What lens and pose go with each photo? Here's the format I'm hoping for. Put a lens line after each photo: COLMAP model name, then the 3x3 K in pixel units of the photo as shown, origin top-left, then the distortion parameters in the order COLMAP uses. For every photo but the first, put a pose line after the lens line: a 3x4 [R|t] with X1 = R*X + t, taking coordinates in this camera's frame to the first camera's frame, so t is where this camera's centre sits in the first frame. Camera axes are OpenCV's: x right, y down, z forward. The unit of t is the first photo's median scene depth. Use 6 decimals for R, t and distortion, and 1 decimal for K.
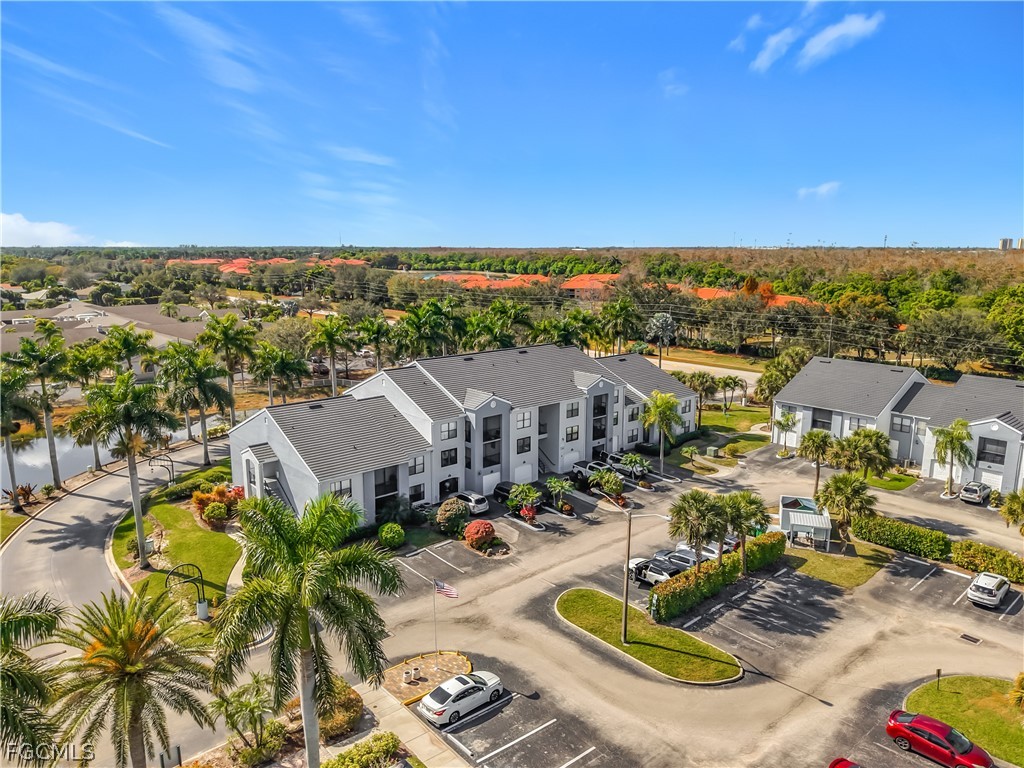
lens RADIAL K [[717.7, 0, 507.5], [0, 717.7, 383.4], [0, 0, 1]] dist [0.009844, -0.018327]
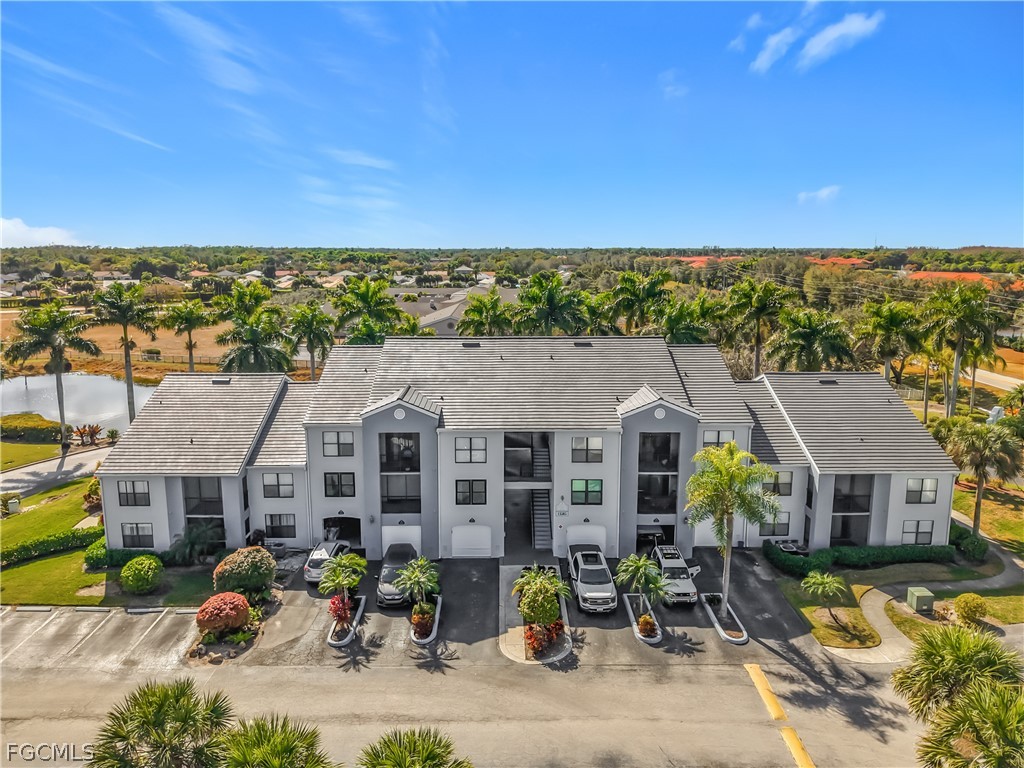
lens RADIAL K [[723.4, 0, 512.0], [0, 723.4, 384.0], [0, 0, 1]] dist [-0.000753, -0.025165]
pose [[0.762209, 0.117633, -0.636553, 0.427849], [-0.120897, 0.991917, 0.038541, -0.030729], [0.635942, 0.047581, 0.770269, 0.566789]]
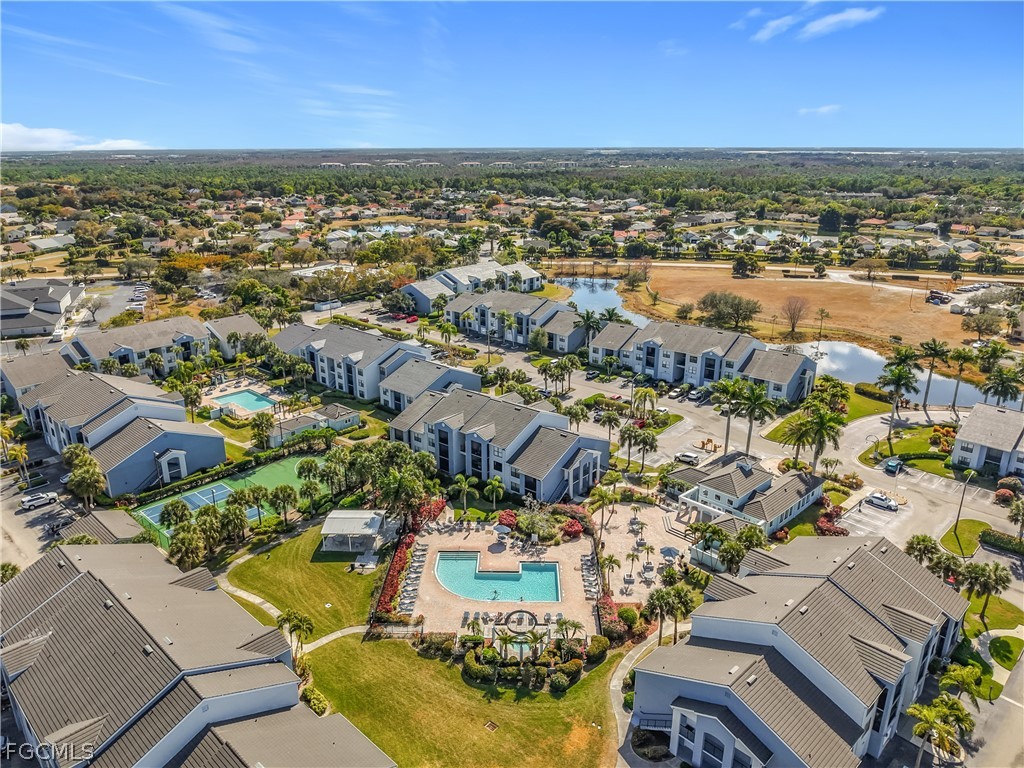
lens RADIAL K [[717.7, 0, 507.5], [0, 717.7, 383.4], [0, 0, 1]] dist [0.009844, -0.018327]
pose [[0.051264, 0.312925, -0.948393, 1.389706], [-0.188939, 0.935531, 0.298468, -0.341770], [0.980650, 0.163888, 0.107082, -0.495636]]
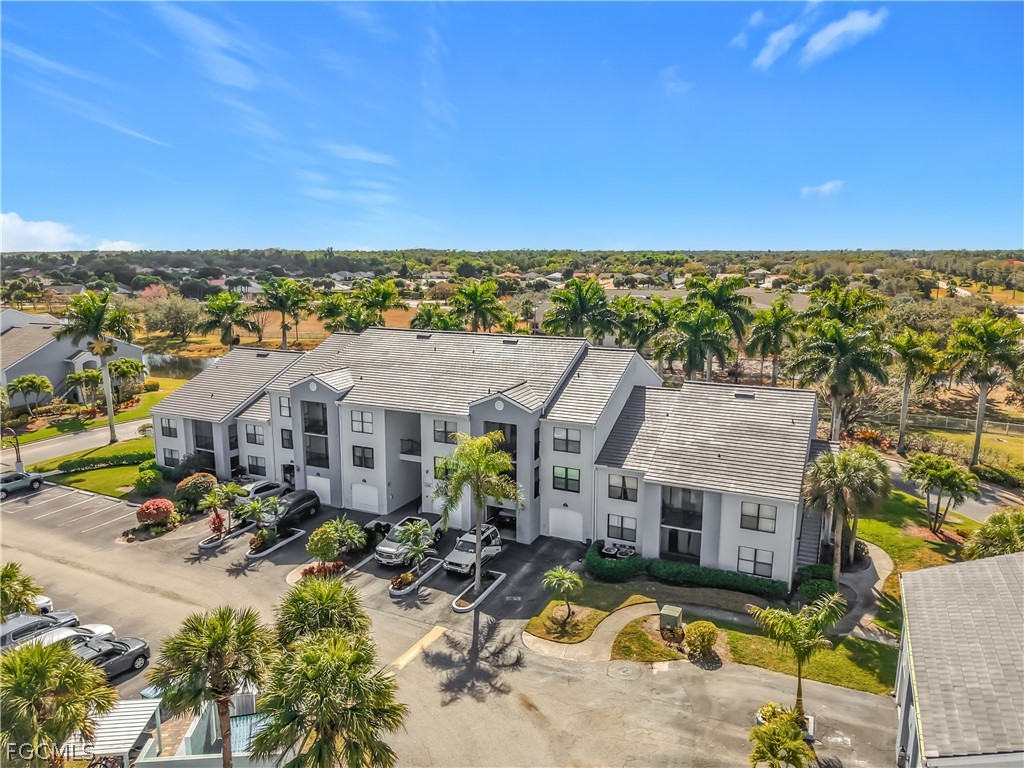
lens RADIAL K [[713.6, 0, 508.0], [0, 713.6, 406.2], [0, 0, 1]] dist [0.002020, -0.001992]
pose [[0.388179, 0.192425, -0.901271, 0.725435], [-0.170770, 0.976041, 0.134838, -0.085827], [0.905624, 0.101569, 0.411739, 0.849513]]
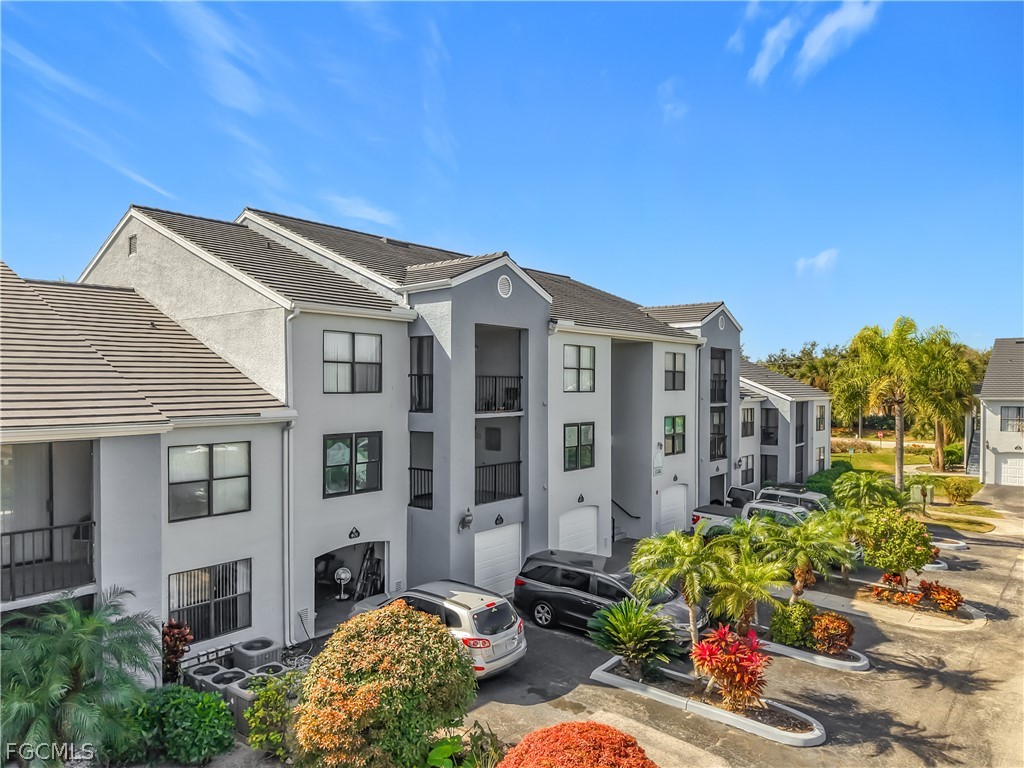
lens RADIAL K [[707.1, 0, 508.9], [0, 707.1, 396.9], [0, 0, 1]] dist [0.029702, -0.052558]
pose [[0.985489, -0.004588, 0.169679, -0.066152], [0.034417, 0.984272, -0.173276, 0.121724], [-0.166215, 0.176602, 0.970147, 0.697789]]
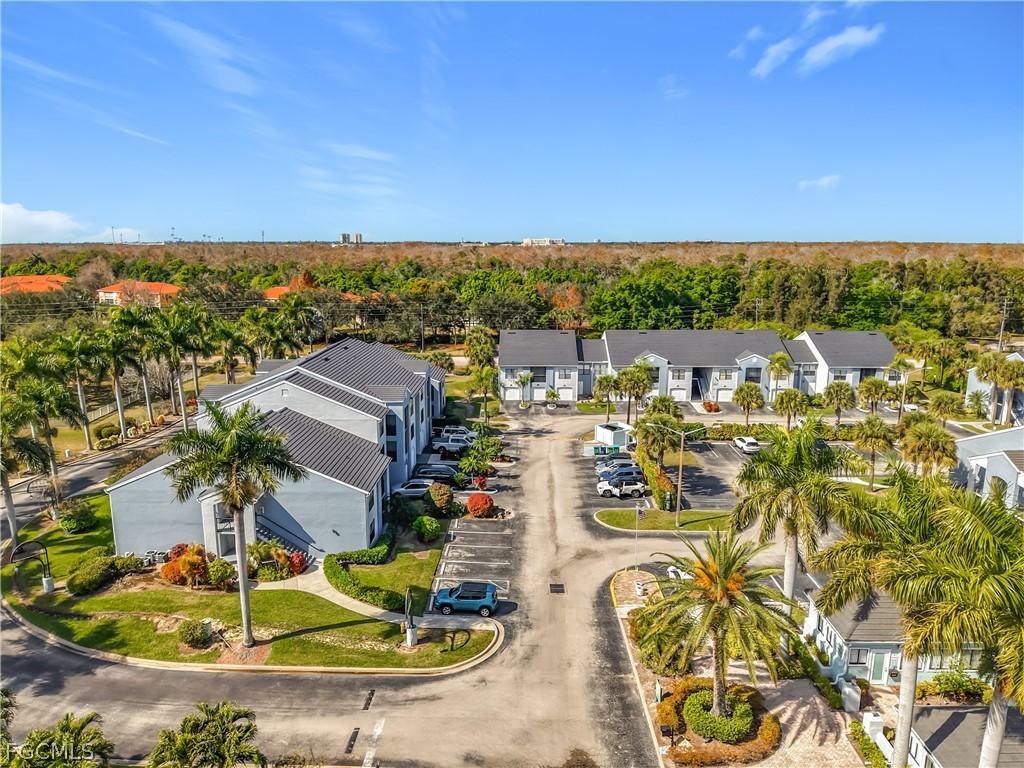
lens RADIAL K [[707.1, 0, 508.9], [0, 707.1, 396.9], [0, 0, 1]] dist [0.029702, -0.052558]
pose [[0.675387, -0.161156, 0.719640, -0.644529], [0.140716, 0.986064, 0.088757, -0.038963], [-0.723914, 0.041320, 0.688651, 0.170245]]
